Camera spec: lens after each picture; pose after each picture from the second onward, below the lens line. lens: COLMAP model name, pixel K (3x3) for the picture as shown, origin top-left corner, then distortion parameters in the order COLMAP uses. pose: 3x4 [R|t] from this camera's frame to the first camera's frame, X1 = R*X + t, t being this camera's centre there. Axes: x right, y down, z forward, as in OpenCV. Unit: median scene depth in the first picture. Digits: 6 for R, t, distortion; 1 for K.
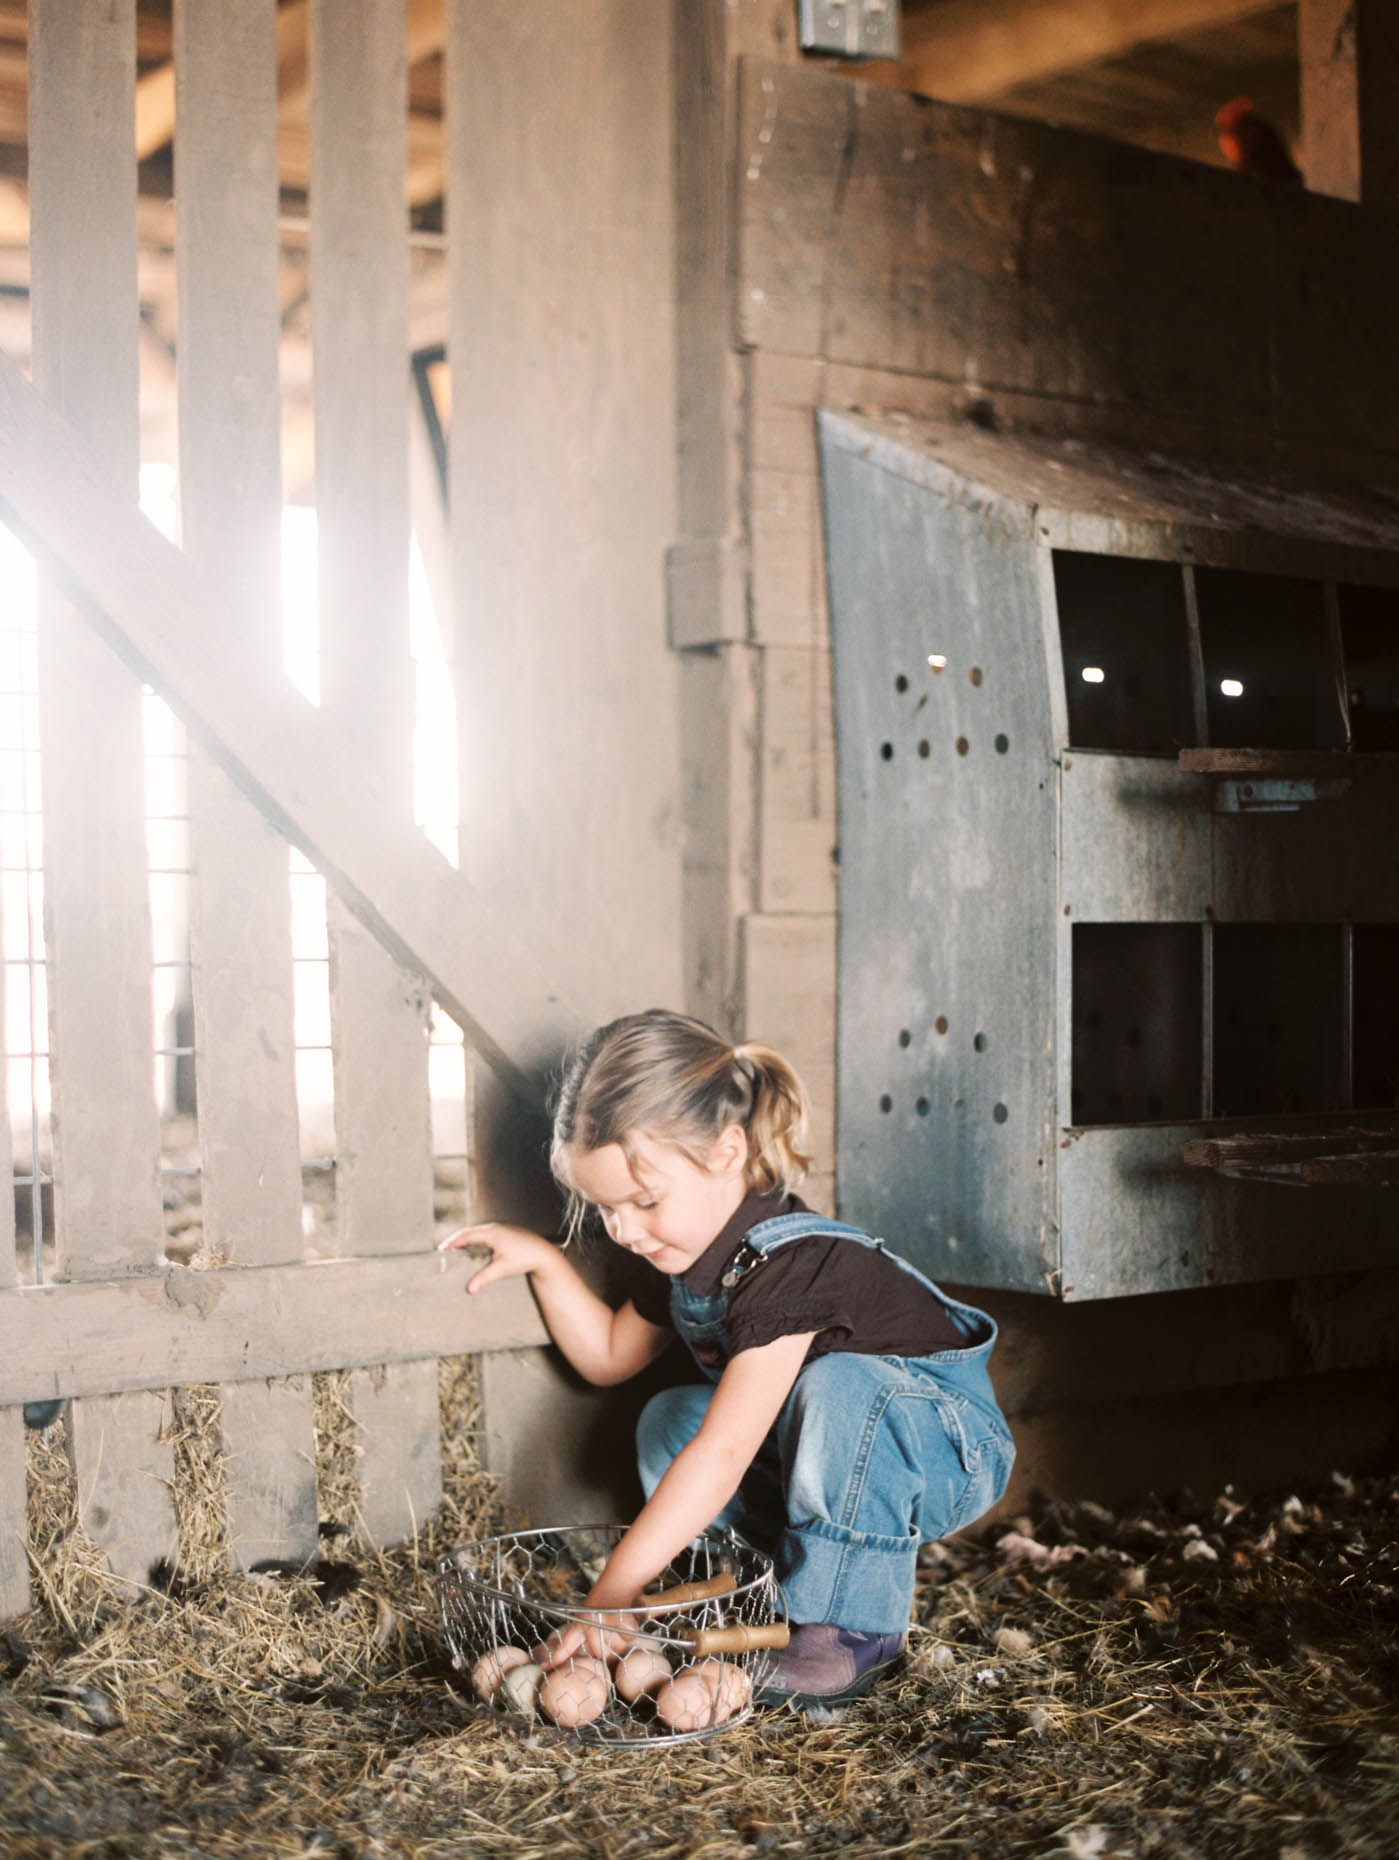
lens RADIAL K [[2896.5, 0, 700.3], [0, 2896.5, 924.5], [0, 0, 1]] dist [-0.147529, 0.000000]
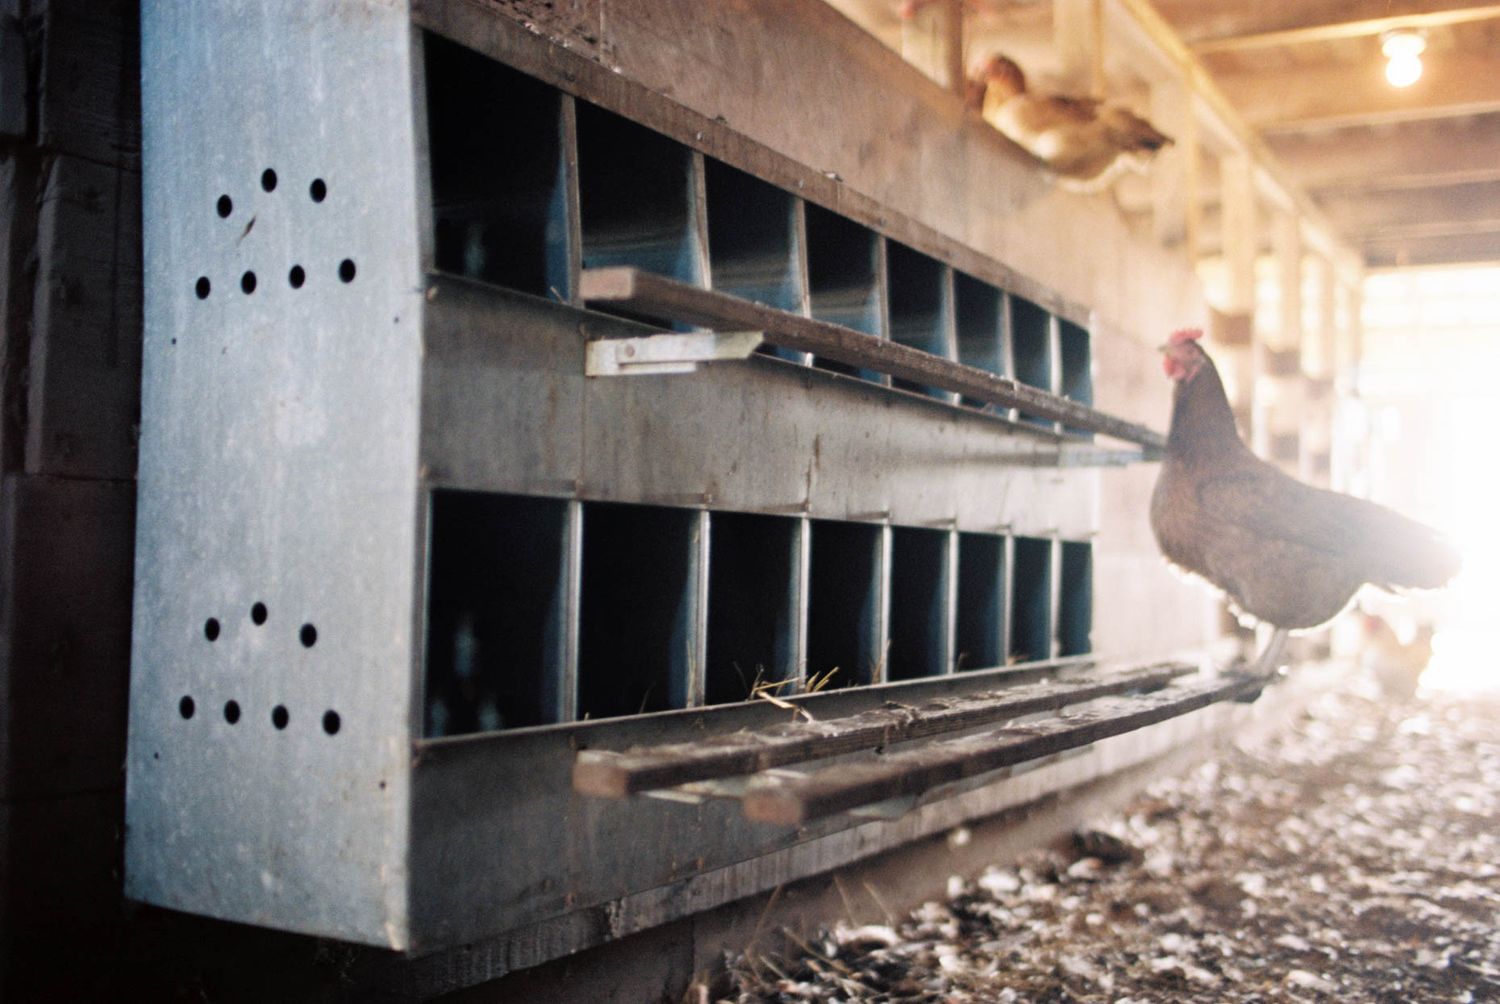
lens RADIAL K [[1571.7, 0, 787.5], [0, 1571.7, 500.0], [0, 0, 1]] dist [-0.084185, 0.000000]
pose [[0.915011, 0.033917, 0.402001, 0.042359], [-0.018863, 0.998967, -0.041349, 0.018301], [-0.402988, 0.030252, 0.914705, 0.538681]]
